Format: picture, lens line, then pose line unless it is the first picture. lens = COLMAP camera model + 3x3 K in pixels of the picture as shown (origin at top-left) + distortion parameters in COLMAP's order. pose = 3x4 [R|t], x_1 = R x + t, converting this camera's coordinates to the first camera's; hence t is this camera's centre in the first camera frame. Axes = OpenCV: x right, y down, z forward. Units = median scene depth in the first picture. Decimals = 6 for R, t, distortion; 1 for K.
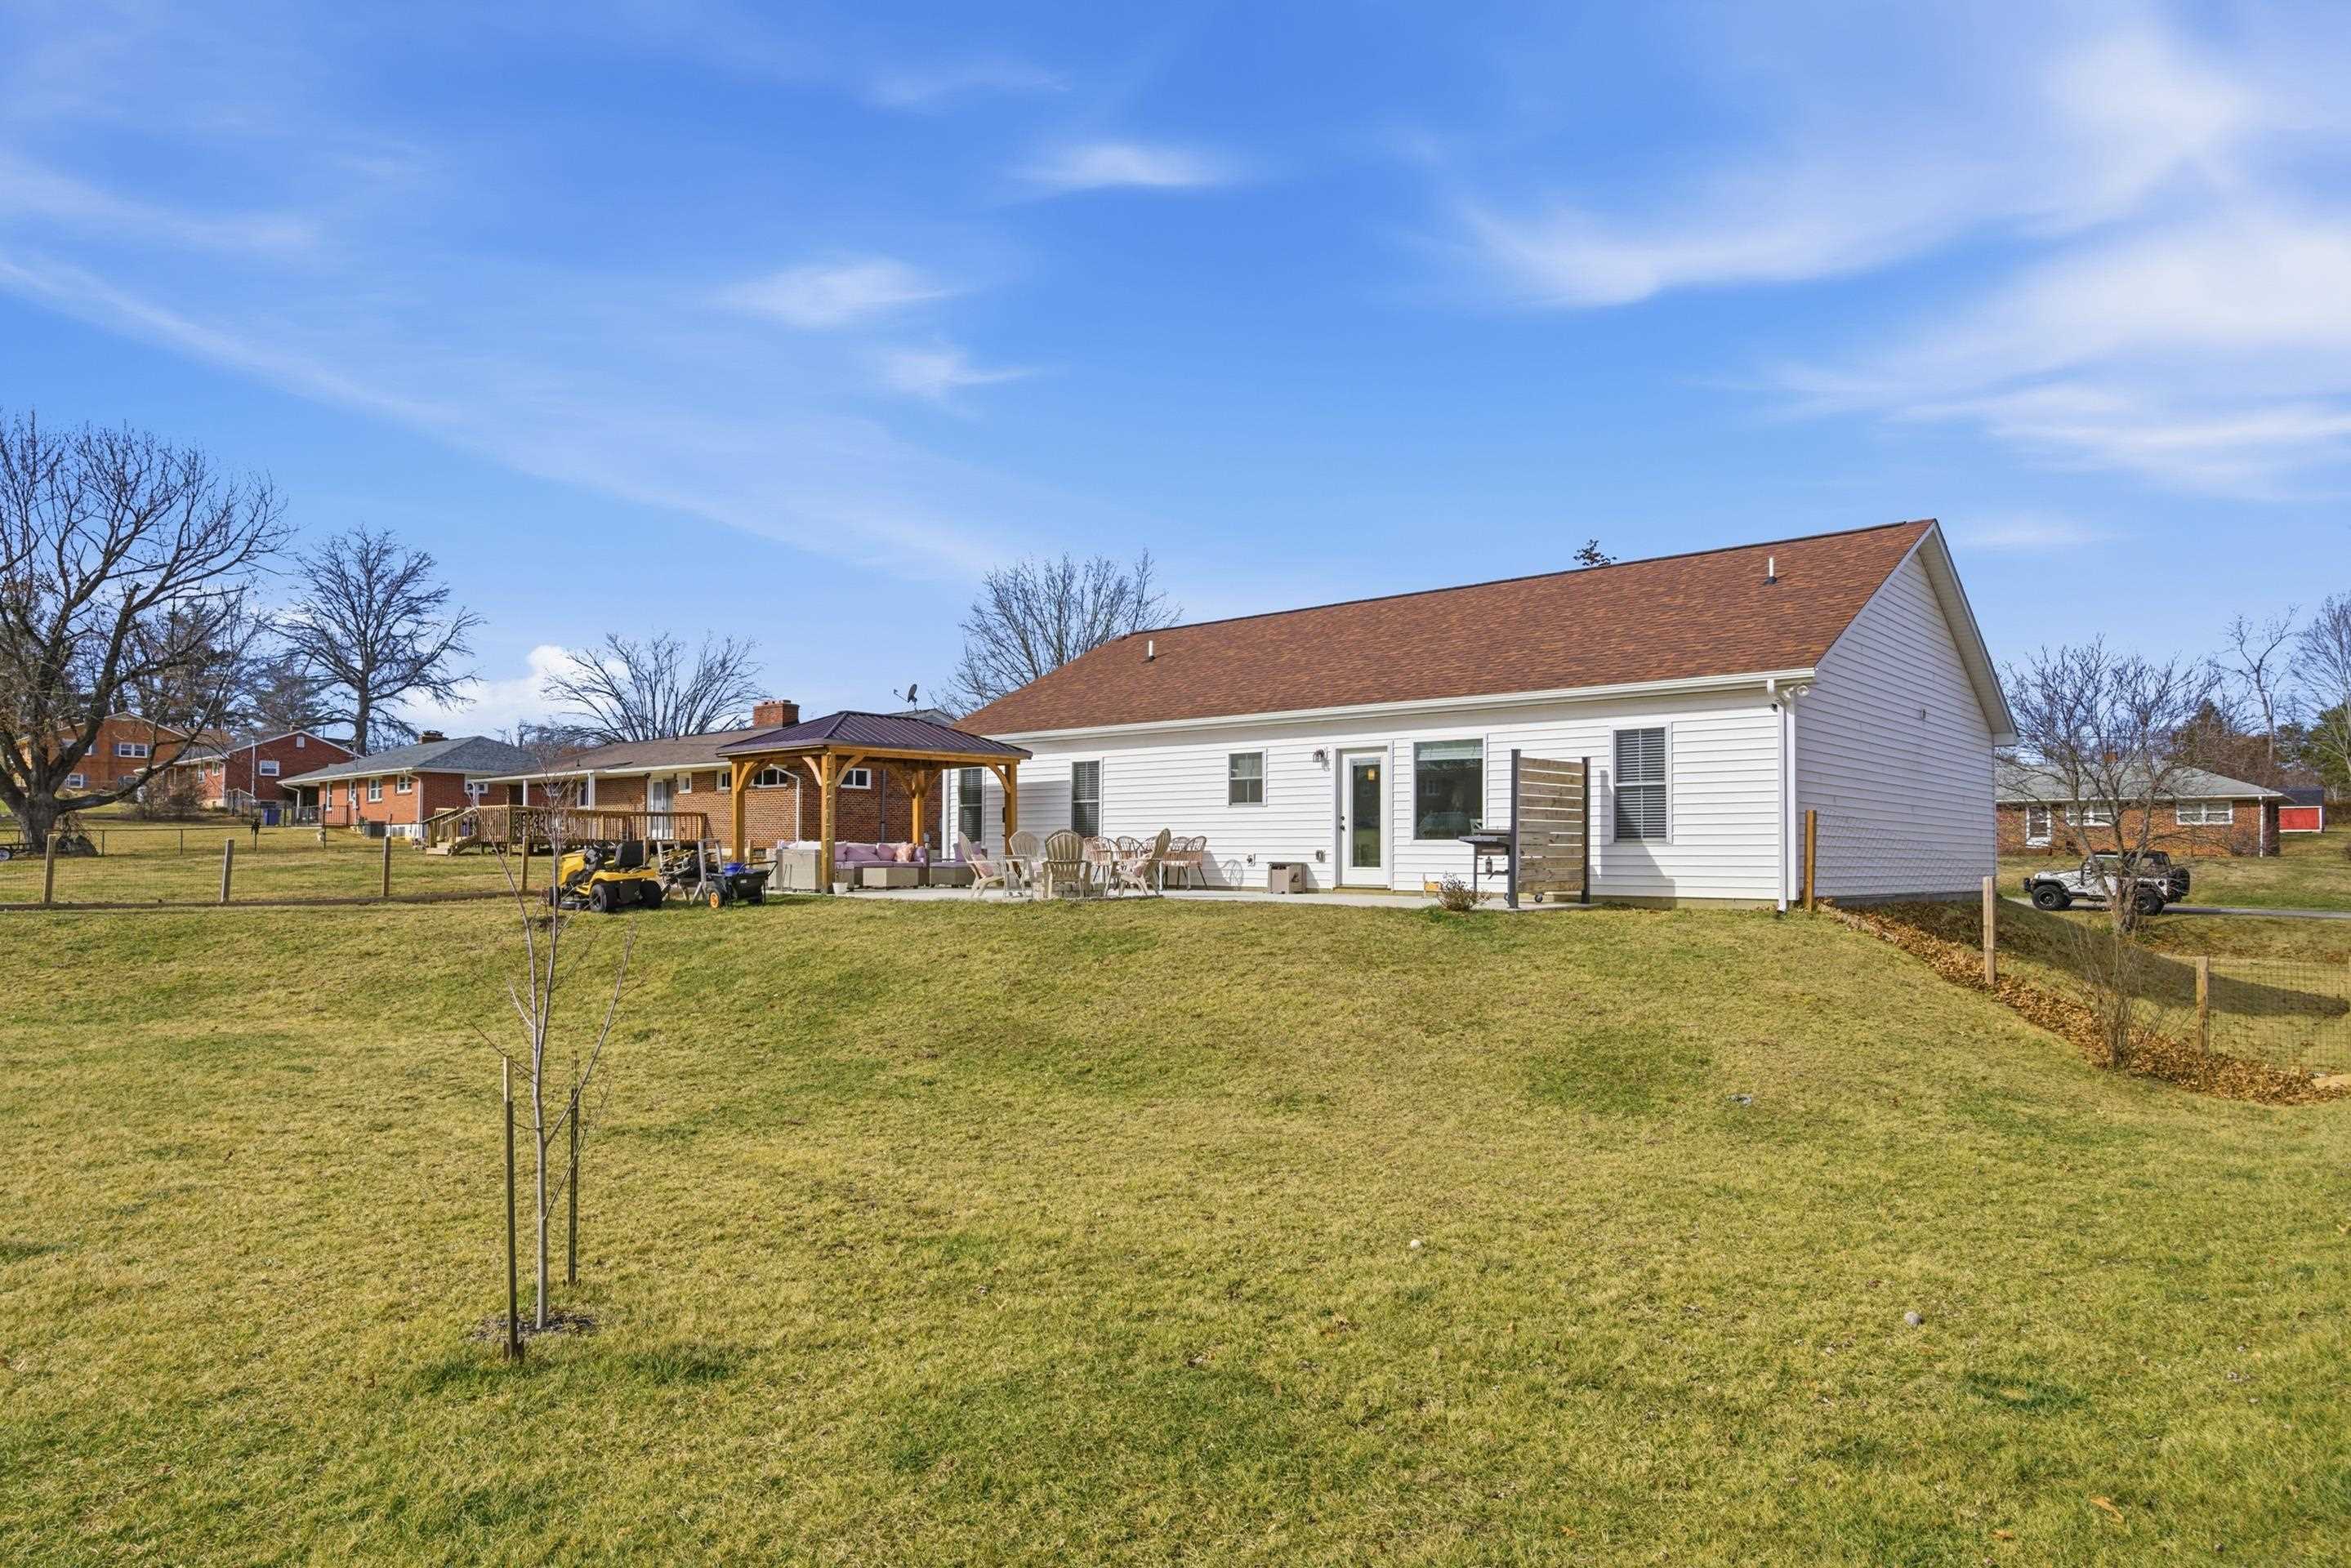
lens RADIAL K [[1387.8, 0, 1173.2], [0, 1387.8, 839.2], [0, 0, 1]] dist [0.059393, 0.000361]
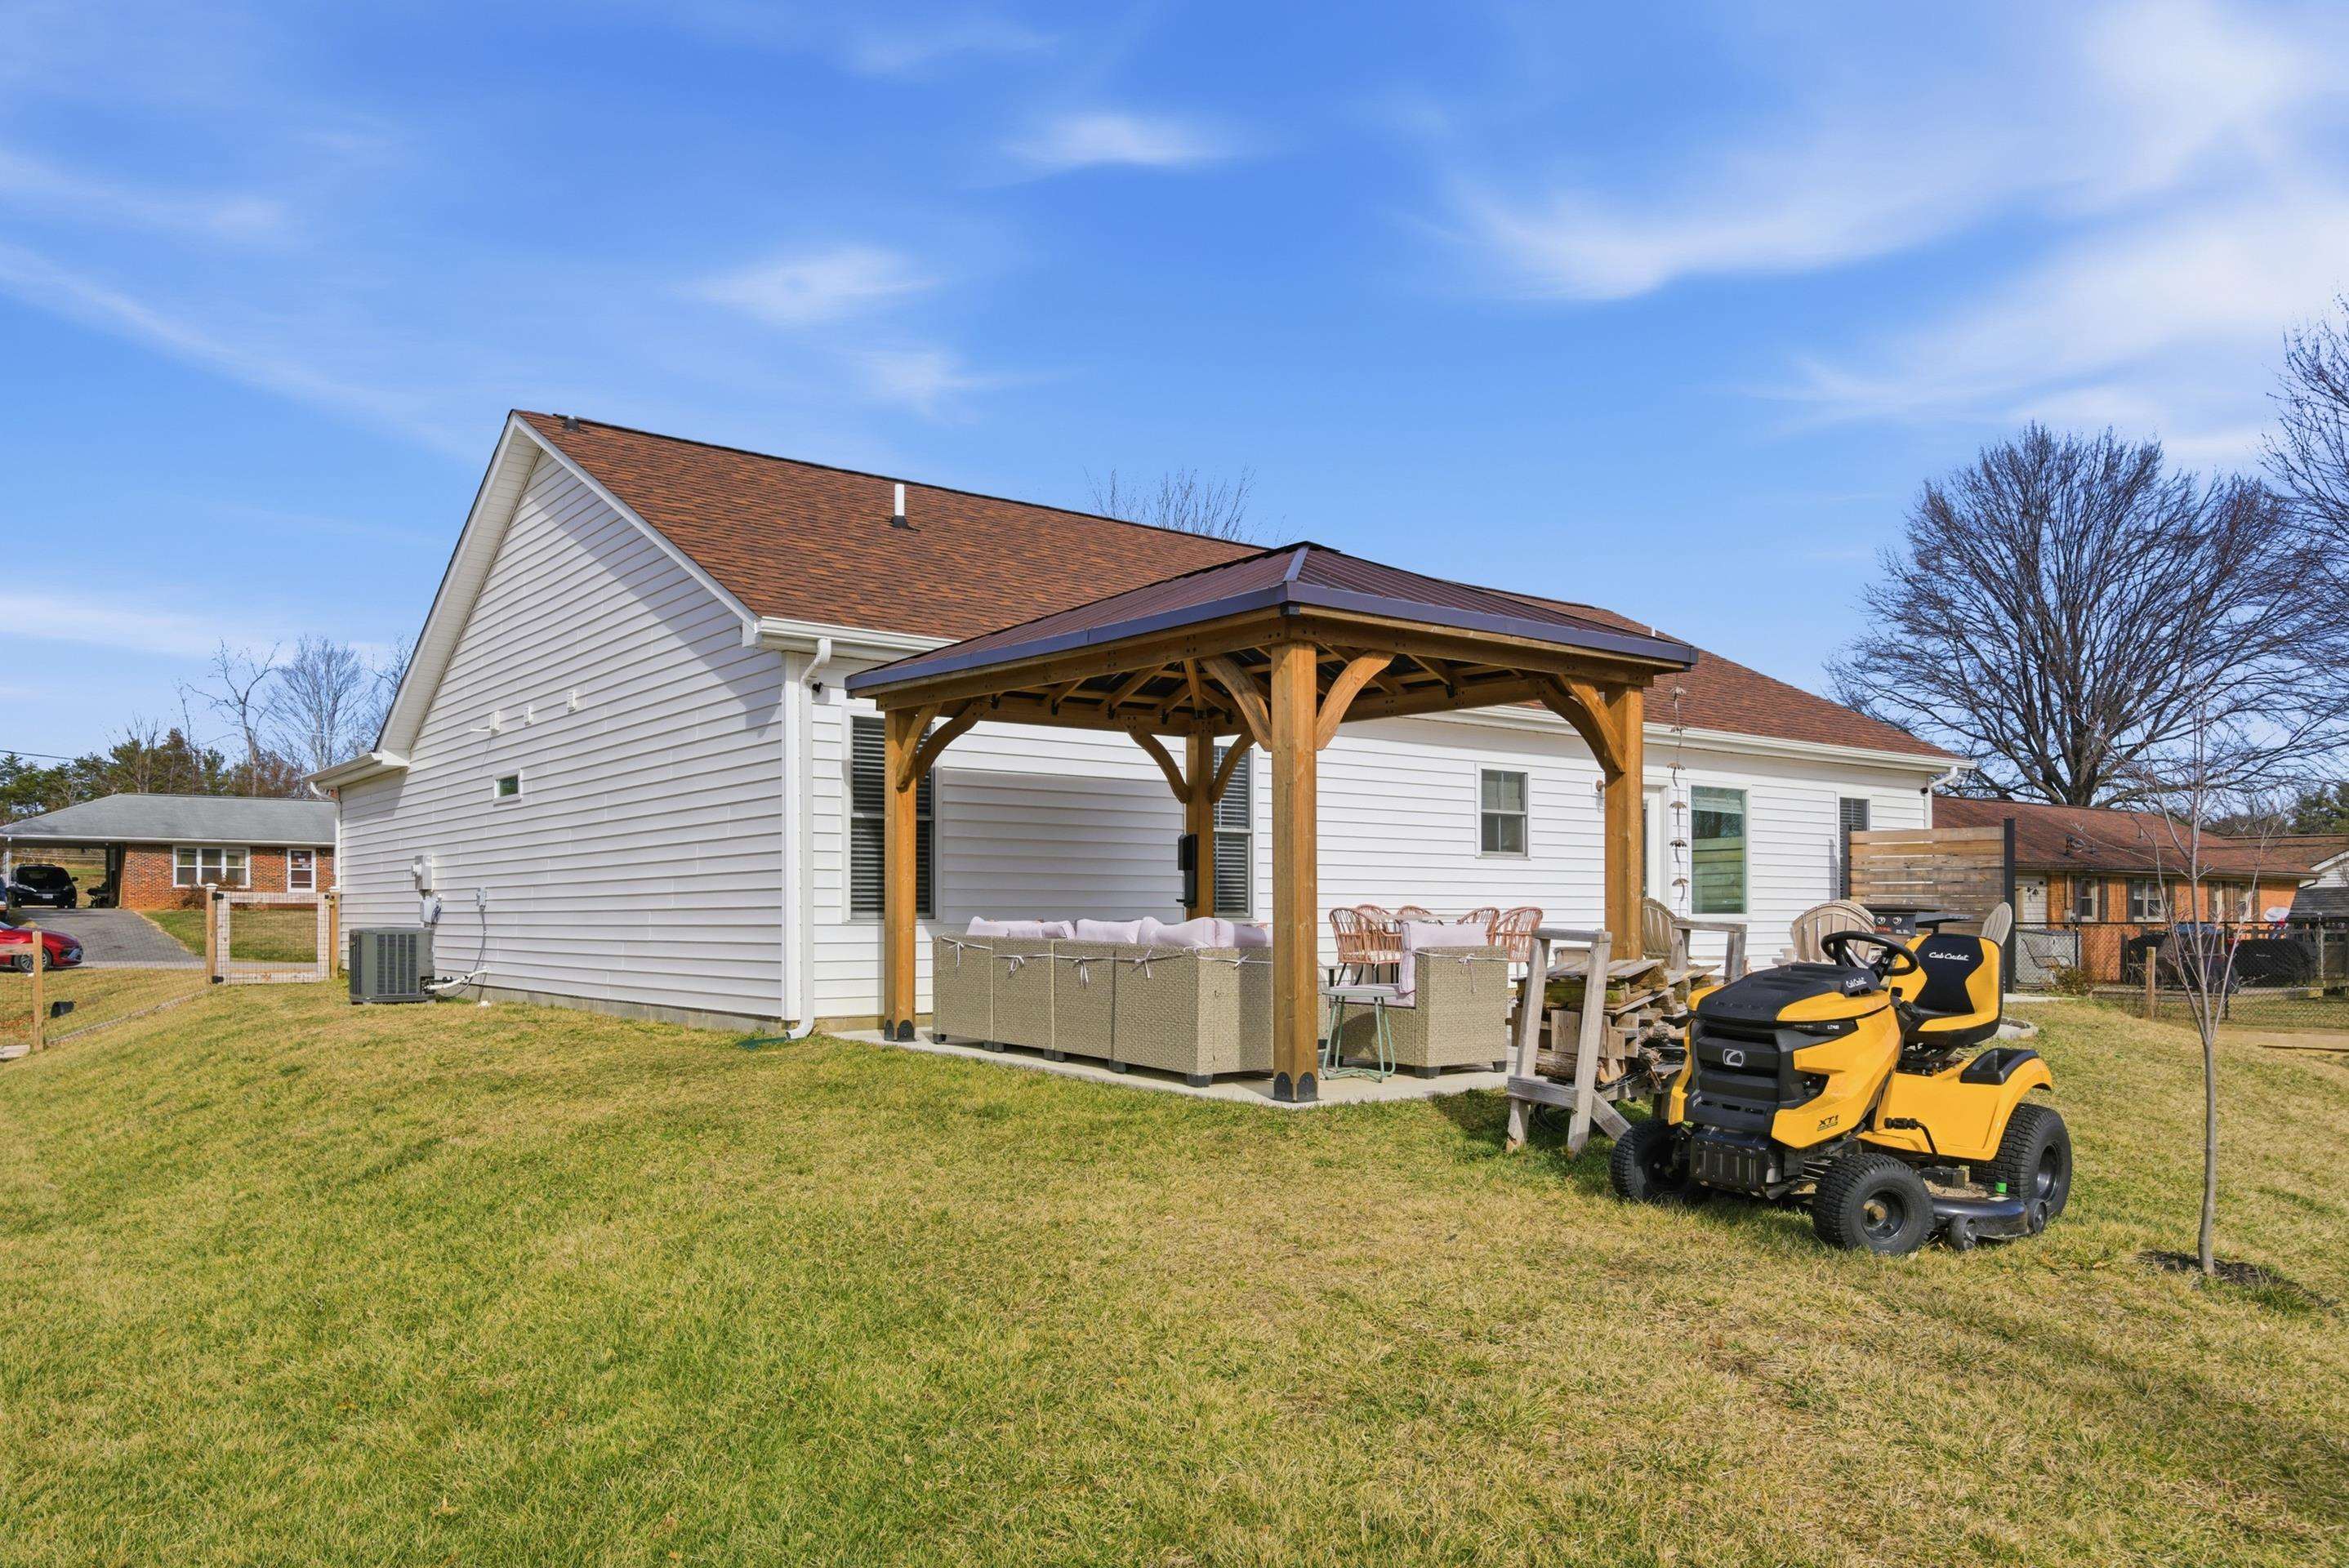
lens RADIAL K [[1591.6, 0, 1172.1], [0, 1591.6, 885.7], [0, 0, 1]] dist [-0.000674, -0.000184]
pose [[0.186075, 0.010315, 0.982481, -0.698389], [-0.011166, 0.999903, -0.008383, -0.003970], [-0.982472, -0.009411, 0.186172, 1.062622]]
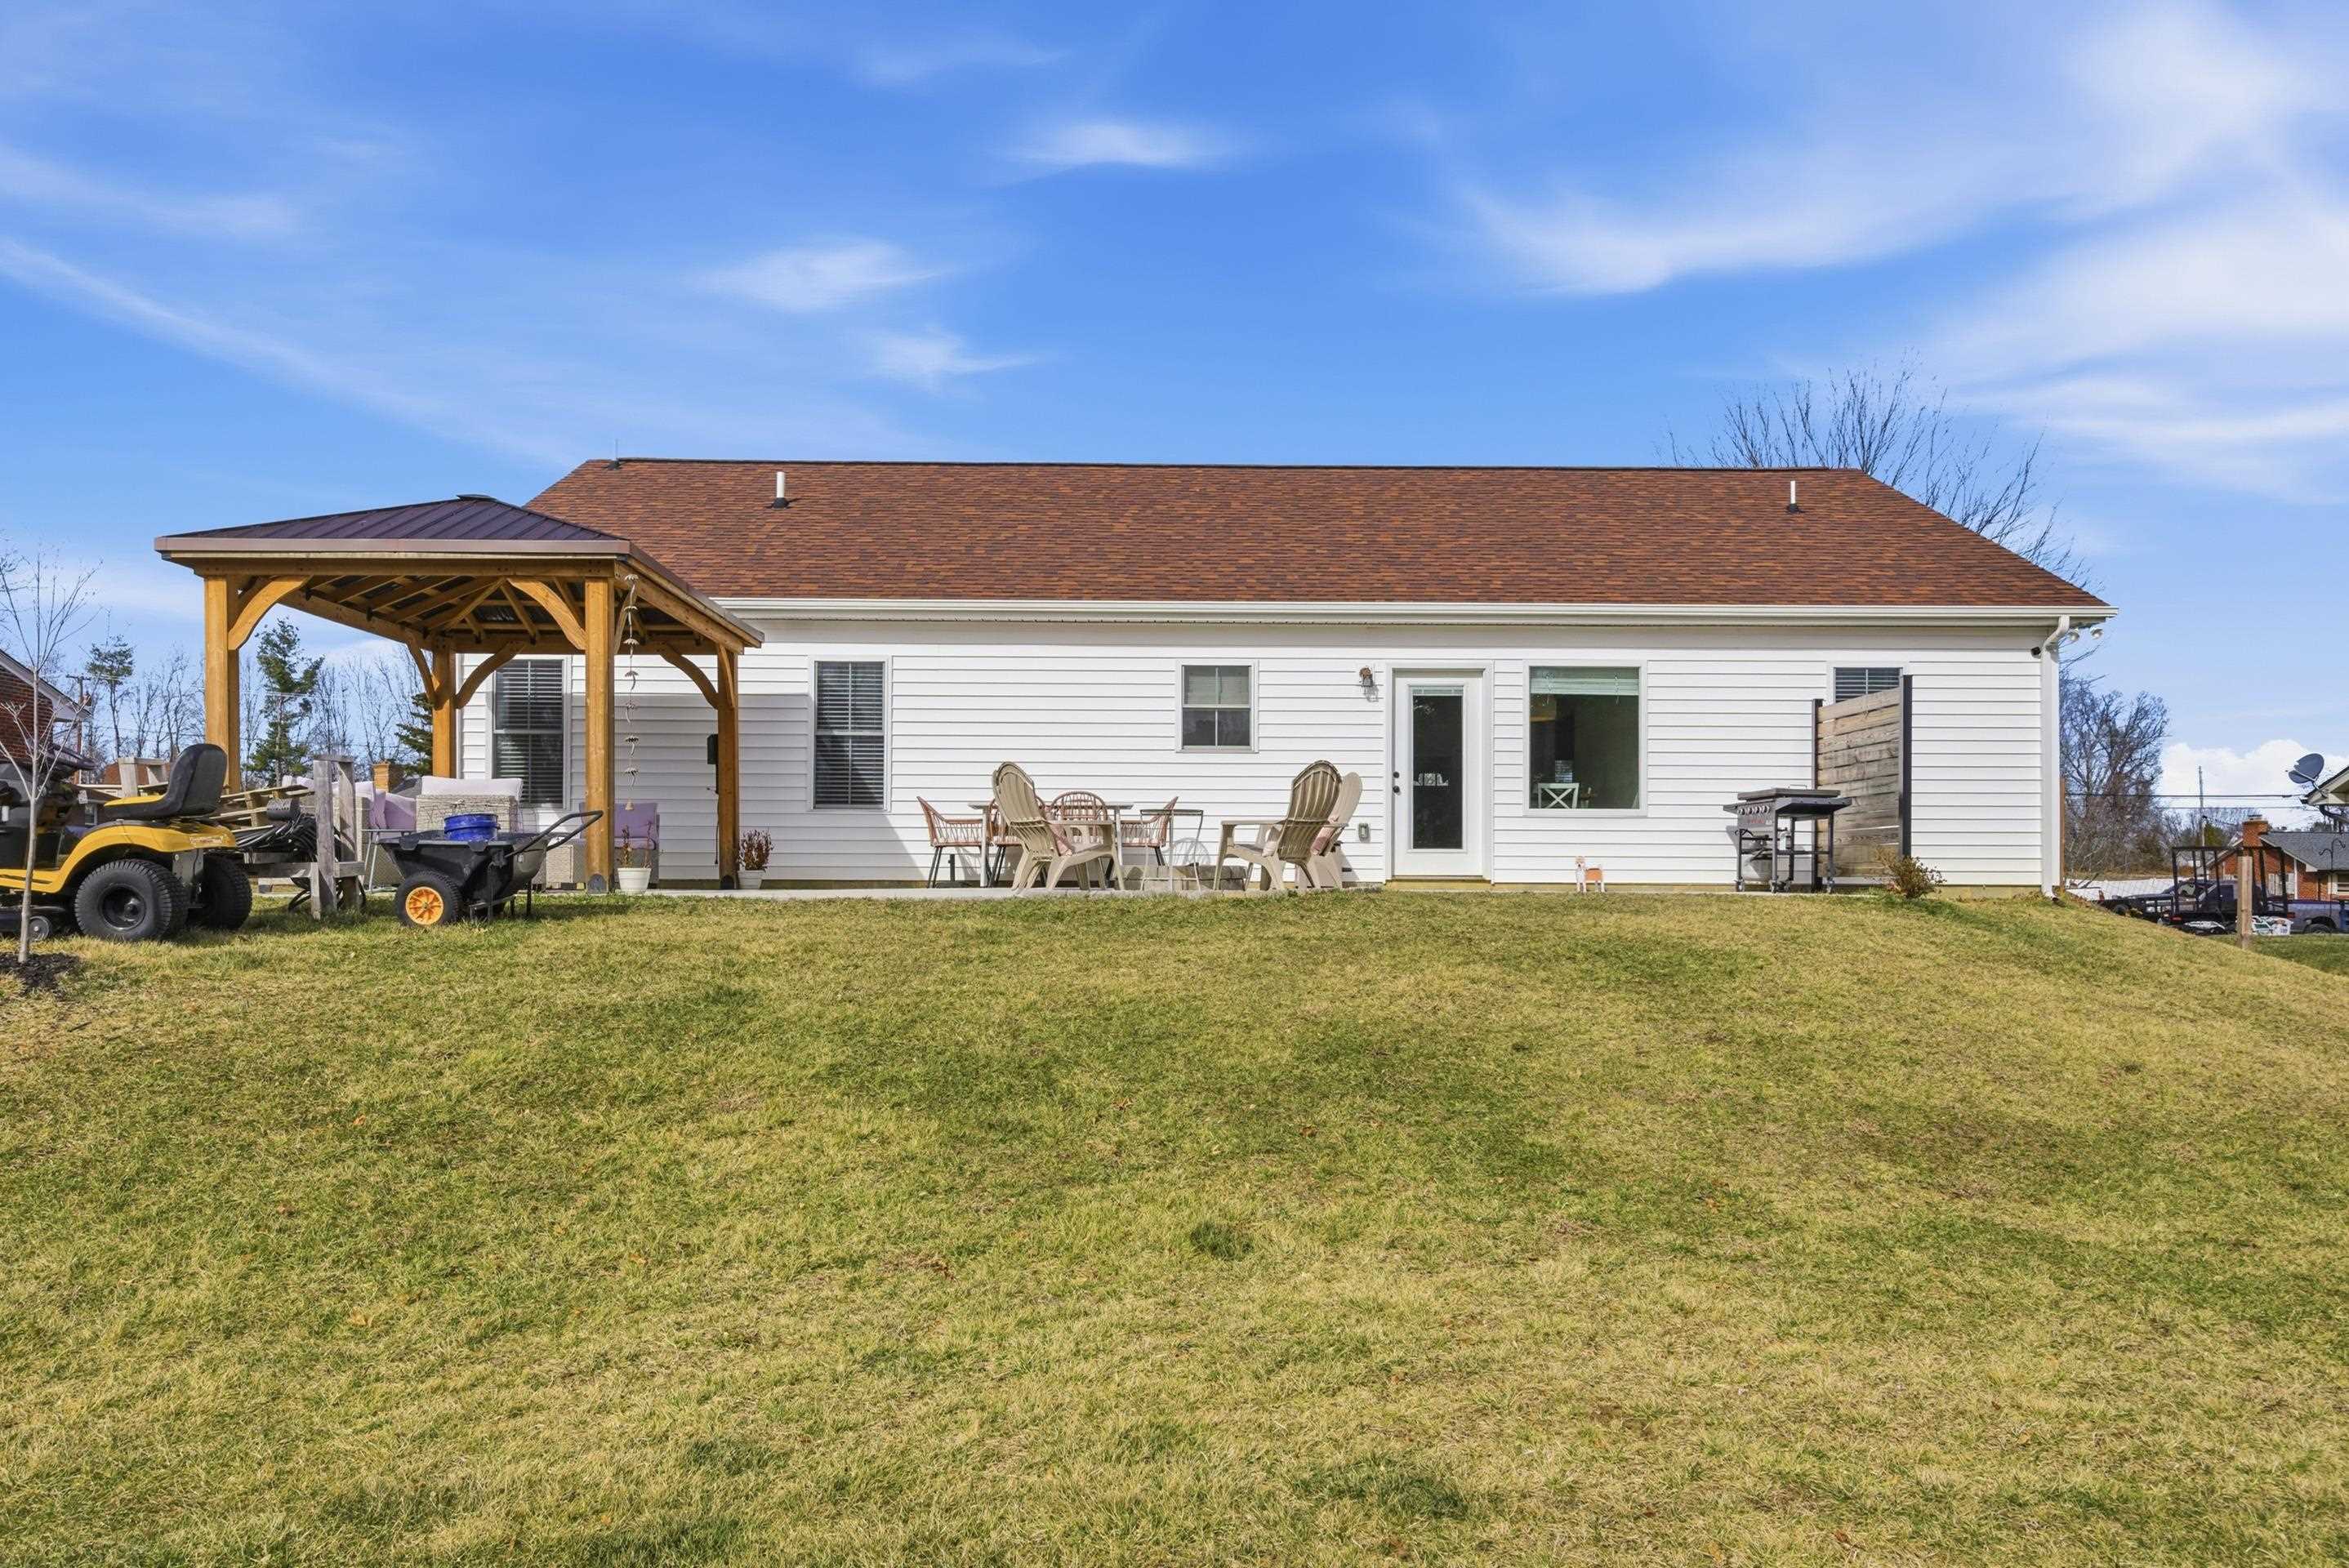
lens RADIAL K [[1650.3, 0, 1178.2], [0, 1650.3, 888.7], [0, 0, 1]] dist [0.005306, 0.000223]
pose [[0.731646, -0.000821, 0.681684, -0.482153], [-0.006609, 0.999944, 0.008297, 0.032596], [-0.681652, -0.010576, 0.731600, 0.498343]]
